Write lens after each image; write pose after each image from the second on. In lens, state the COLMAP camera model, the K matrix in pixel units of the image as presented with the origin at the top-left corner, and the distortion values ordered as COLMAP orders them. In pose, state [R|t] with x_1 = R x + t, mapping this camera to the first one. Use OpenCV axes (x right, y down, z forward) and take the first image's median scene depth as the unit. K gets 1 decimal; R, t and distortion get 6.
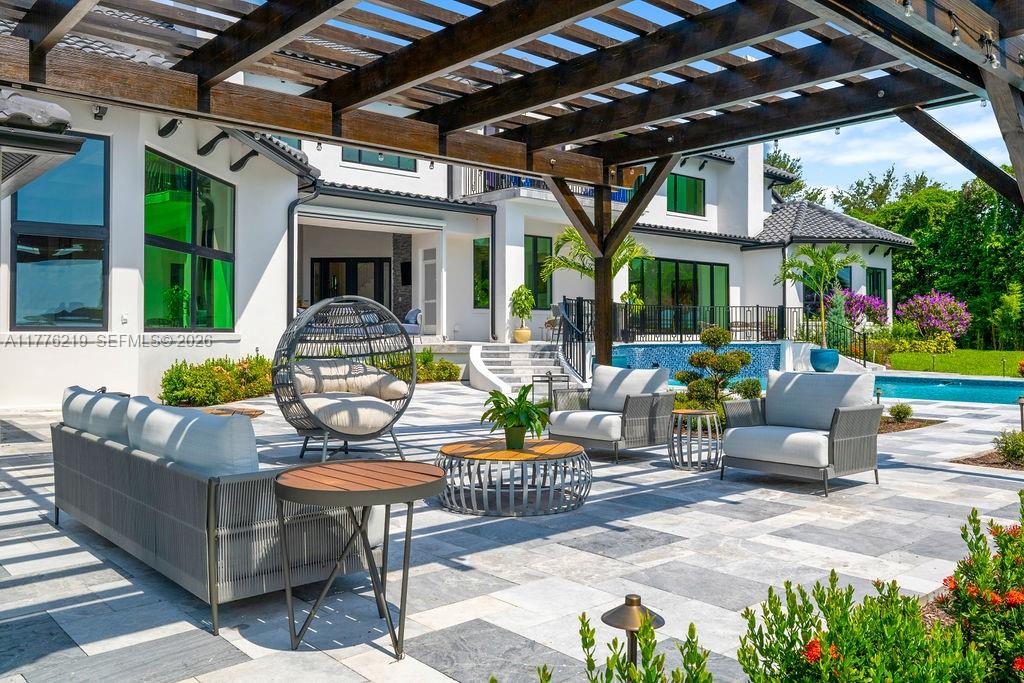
lens RADIAL K [[820.2, 0, 512.0], [0, 820.2, 341.5], [0, 0, 1]] dist [0.001405, 0.004352]
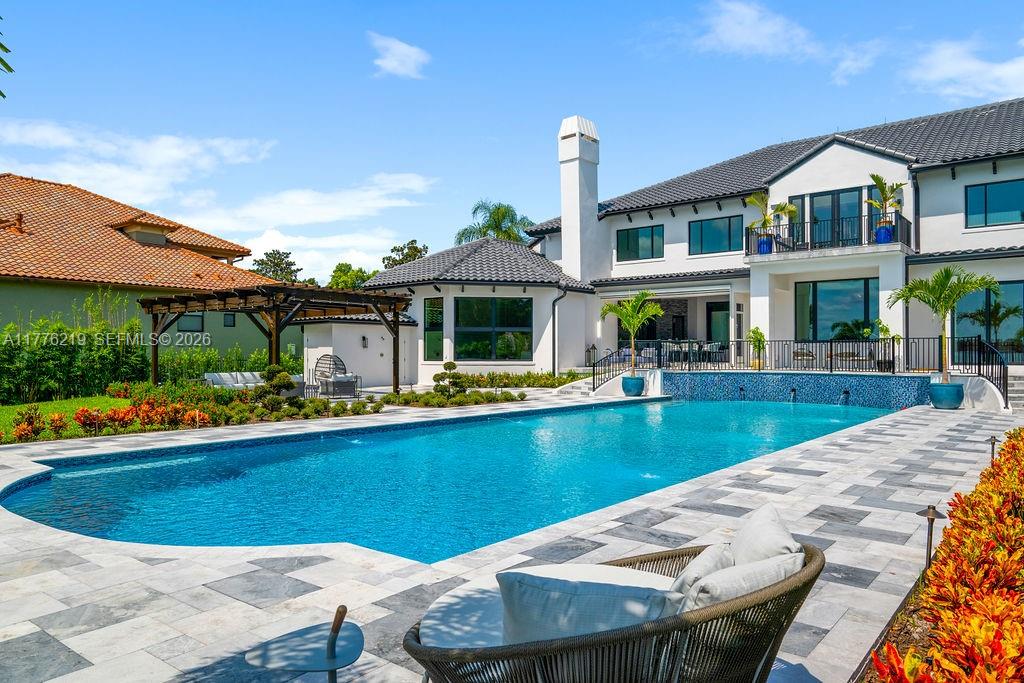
lens RADIAL K [[705.4, 0, 512.1], [0, 705.4, 354.0], [0, 0, 1]] dist [0.002462, 0.000591]
pose [[0.174211, -0.001833, -0.984707, 0.790623], [-0.010995, 0.999932, -0.003806, -0.011226], [0.984647, 0.011490, 0.174179, 0.294482]]
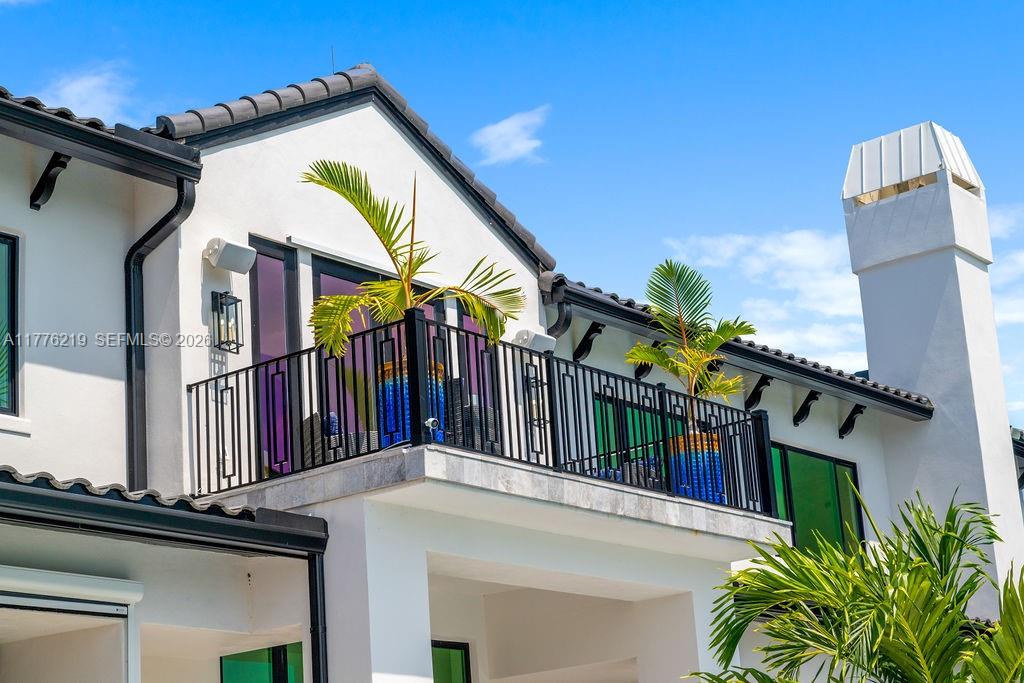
lens RADIAL K [[1931.9, 0, 512.0], [0, 1931.9, 341.5], [0, 0, 1]] dist [0.000164, 0.034485]
pose [[0.981741, -0.015588, 0.189582, -0.058269], [0.072029, 0.952886, -0.294651, -0.021309], [-0.176057, 0.302927, 0.936611, 0.273912]]
